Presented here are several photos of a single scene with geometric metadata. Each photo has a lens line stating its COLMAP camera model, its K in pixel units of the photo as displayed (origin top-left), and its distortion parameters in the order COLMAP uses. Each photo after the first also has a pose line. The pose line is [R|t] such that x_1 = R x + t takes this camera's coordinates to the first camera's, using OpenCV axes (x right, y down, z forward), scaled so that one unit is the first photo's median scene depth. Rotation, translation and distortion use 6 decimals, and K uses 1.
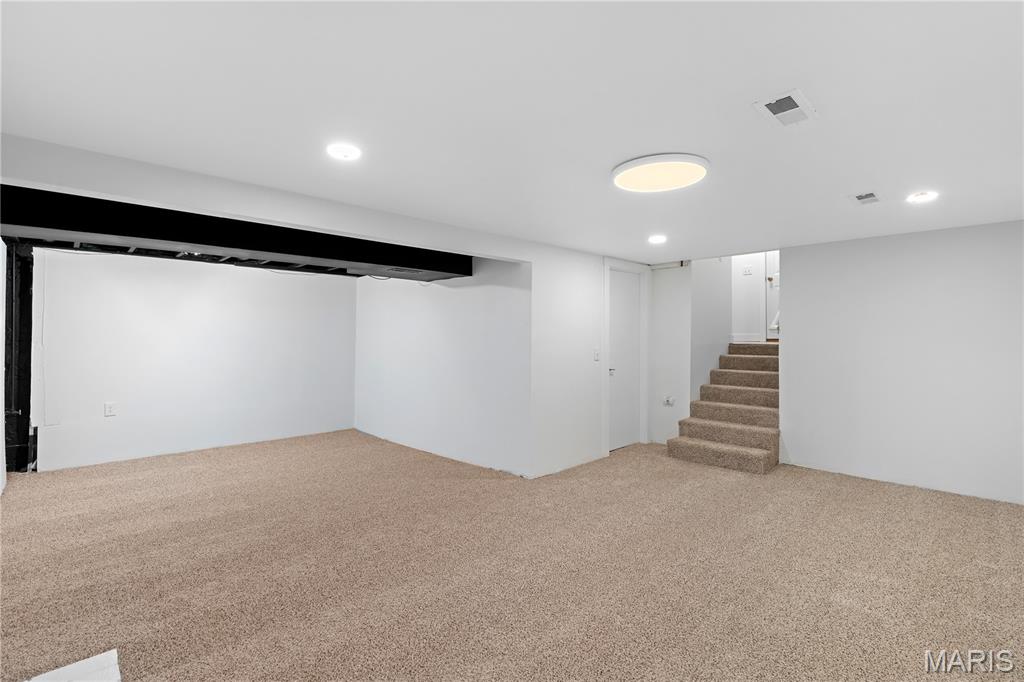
lens RADIAL K [[475.8, 0, 512.7], [0, 475.8, 335.1], [0, 0, 1]] dist [-0.000009, -0.000189]
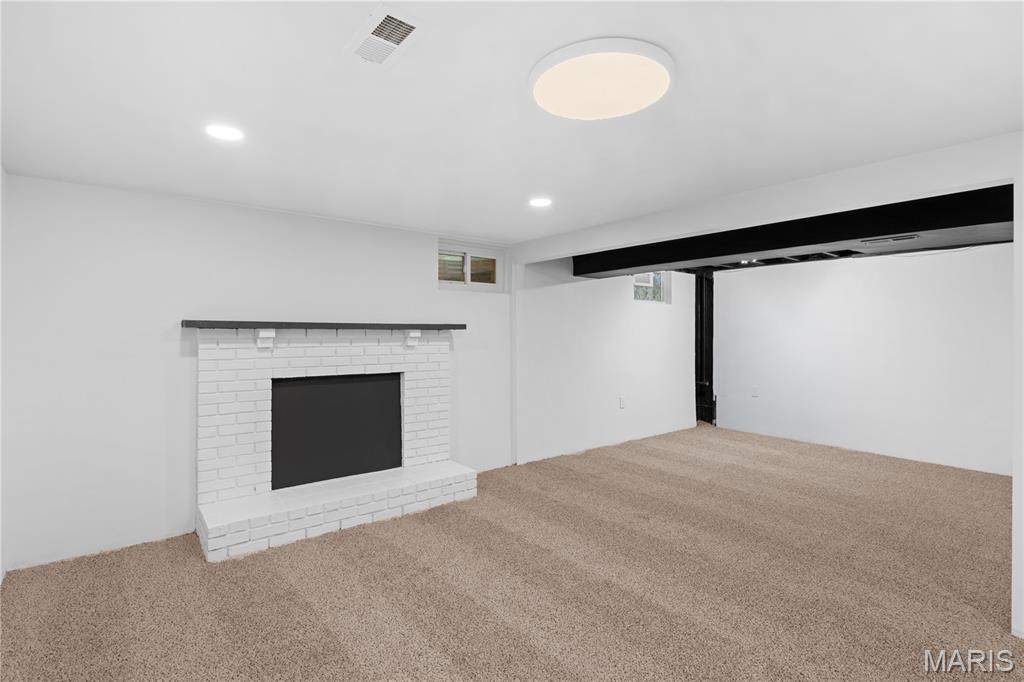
lens RADIAL K [[492.7, 0, 512.8], [0, 492.7, 336.9], [0, 0, 1]] dist [0.000485, 0.000069]
pose [[-0.097997, 0.010682, -0.995129, 0.554420], [-0.006553, 0.999914, 0.011379, 0.001485], [0.995165, 0.007636, -0.097918, 0.533762]]
